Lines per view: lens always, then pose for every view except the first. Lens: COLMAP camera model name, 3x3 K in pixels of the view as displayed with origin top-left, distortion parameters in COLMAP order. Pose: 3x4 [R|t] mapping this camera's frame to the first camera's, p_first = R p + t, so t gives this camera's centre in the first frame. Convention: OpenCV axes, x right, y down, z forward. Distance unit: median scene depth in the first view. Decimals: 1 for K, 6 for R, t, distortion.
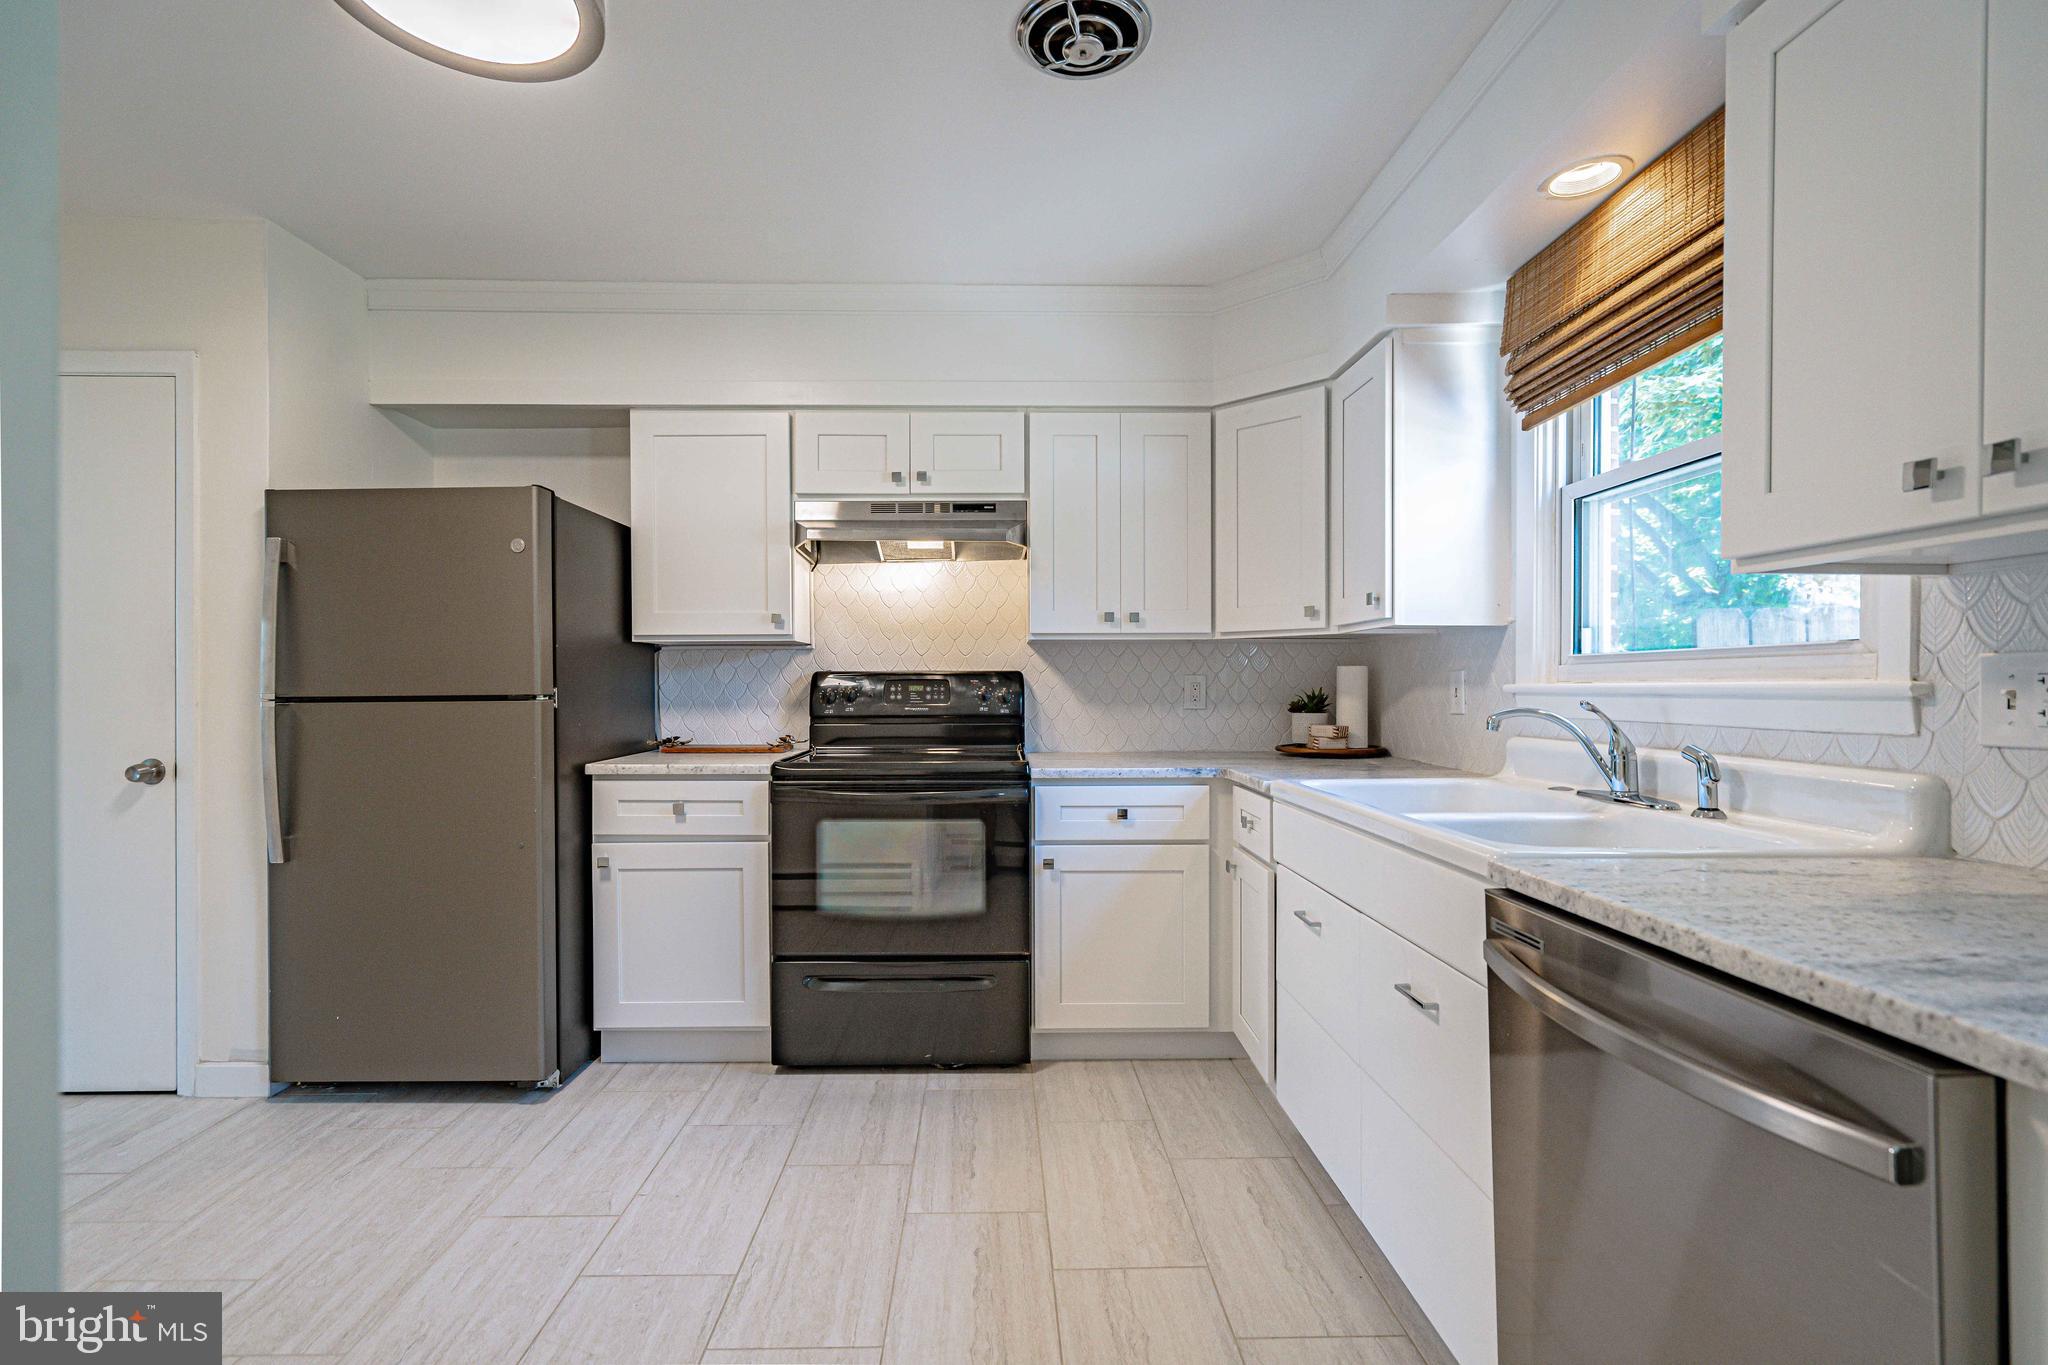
lens RADIAL K [[930.0, 0, 981.2], [0, 930.0, 694.3], [0, 0, 1]] dist [-0.001784, 0.000926]
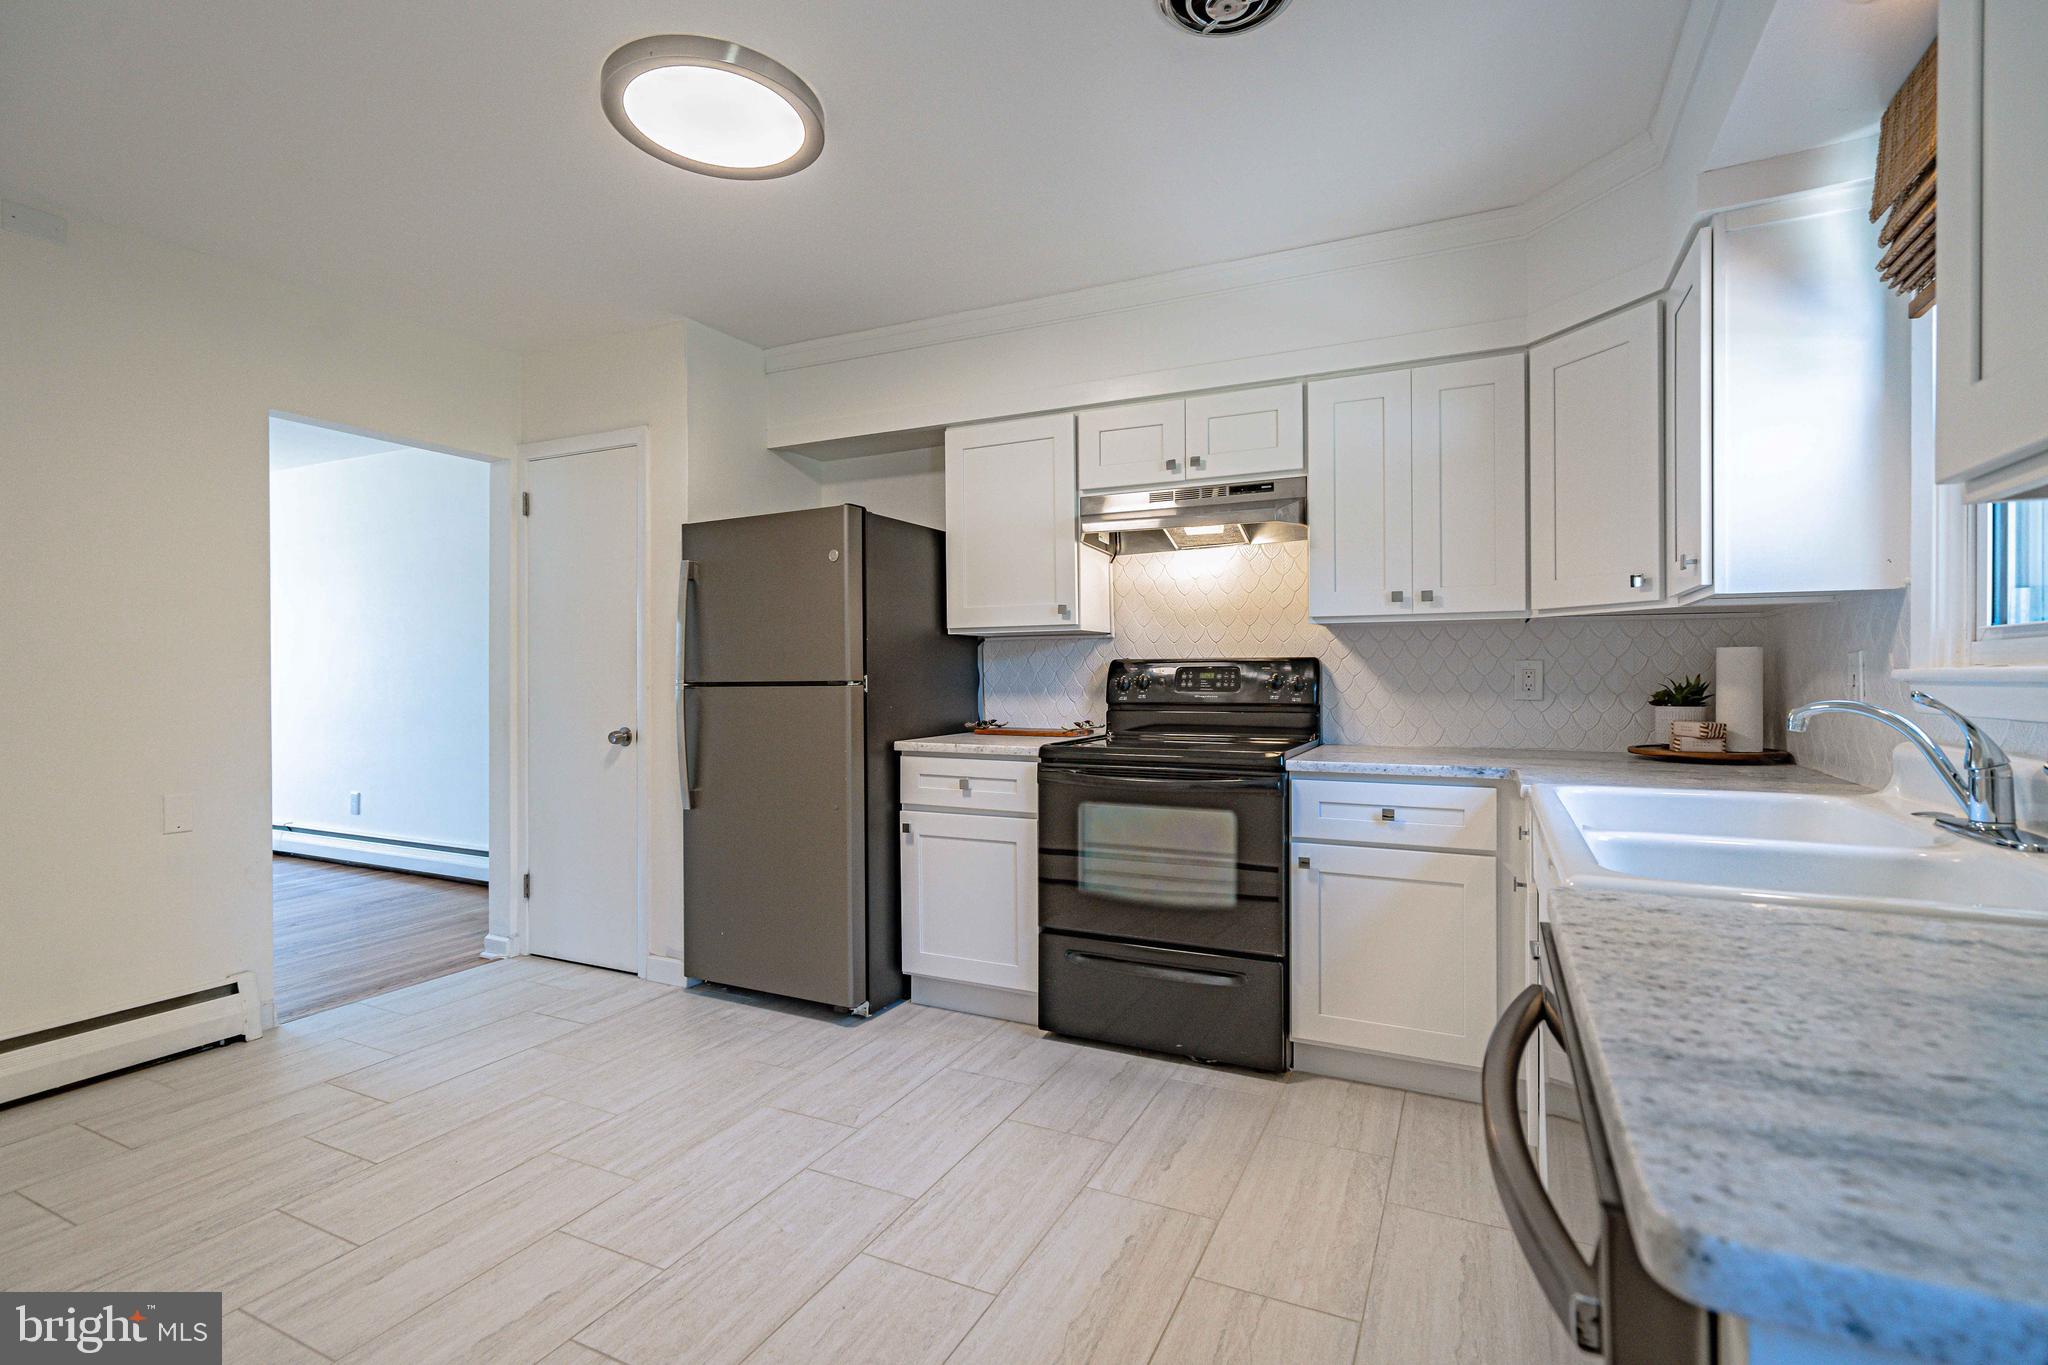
lens RADIAL K [[923.2, 0, 1018.7], [0, 923.2, 682.7], [0, 0, 1]] dist [-0.005397, 0.003228]
pose [[0.897288, 0.002815, -0.441437, 0.220061], [-0.003293, 0.999995, -0.000317, 0.002146], [0.441433, 0.001738, 0.897292, 0.039385]]
